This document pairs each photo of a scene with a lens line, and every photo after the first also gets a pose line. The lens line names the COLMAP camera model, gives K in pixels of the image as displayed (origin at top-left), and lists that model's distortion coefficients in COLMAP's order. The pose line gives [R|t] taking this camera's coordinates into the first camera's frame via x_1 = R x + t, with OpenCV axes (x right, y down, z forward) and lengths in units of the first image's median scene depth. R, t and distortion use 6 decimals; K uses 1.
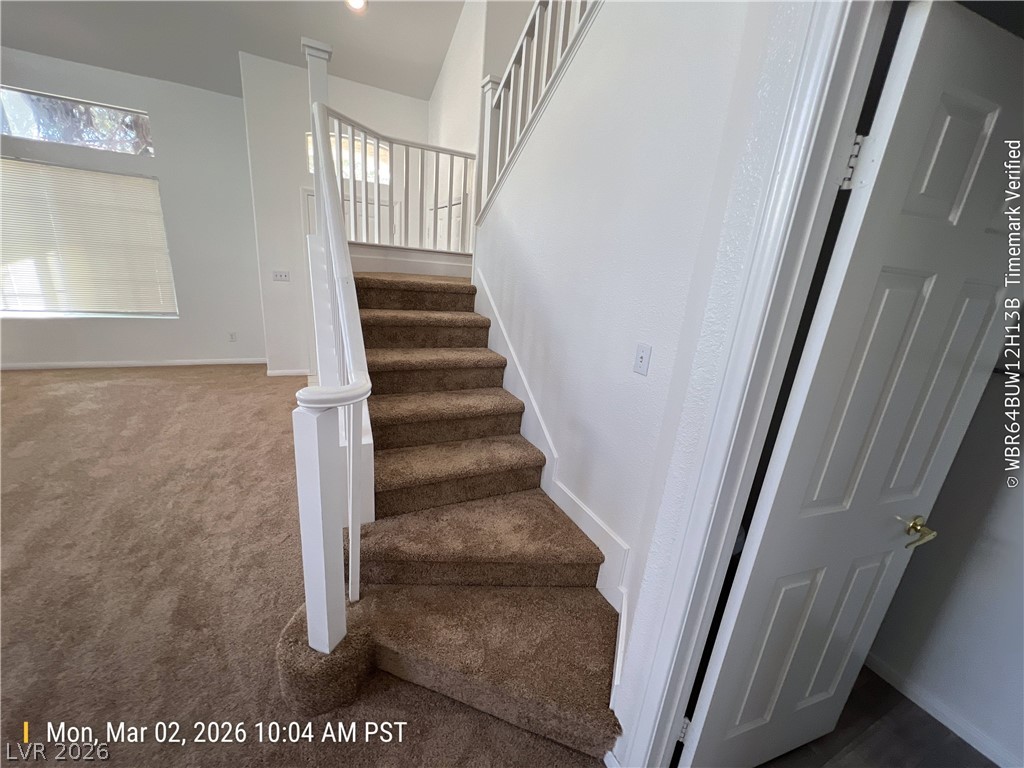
lens RADIAL K [[410.4, 0, 511.1], [0, 410.4, 384.7], [0, 0, 1]] dist [-0.000728, 0.000362]
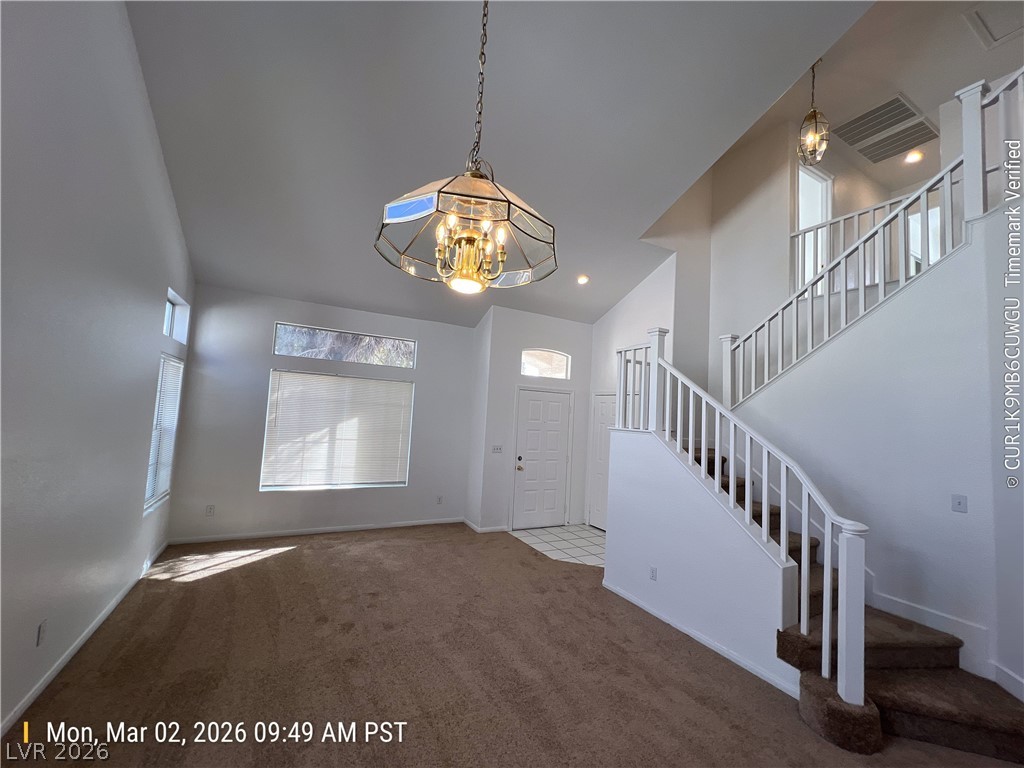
lens RADIAL K [[410.4, 0, 512.9], [0, 410.4, 385.1], [0, 0, 1]] dist [-0.000728, 0.000362]
pose [[0.998698, -0.027488, 0.042971, -0.628995], [0.040963, 0.934175, -0.354457, 0.004144], [-0.030400, 0.355756, 0.934084, -0.298477]]
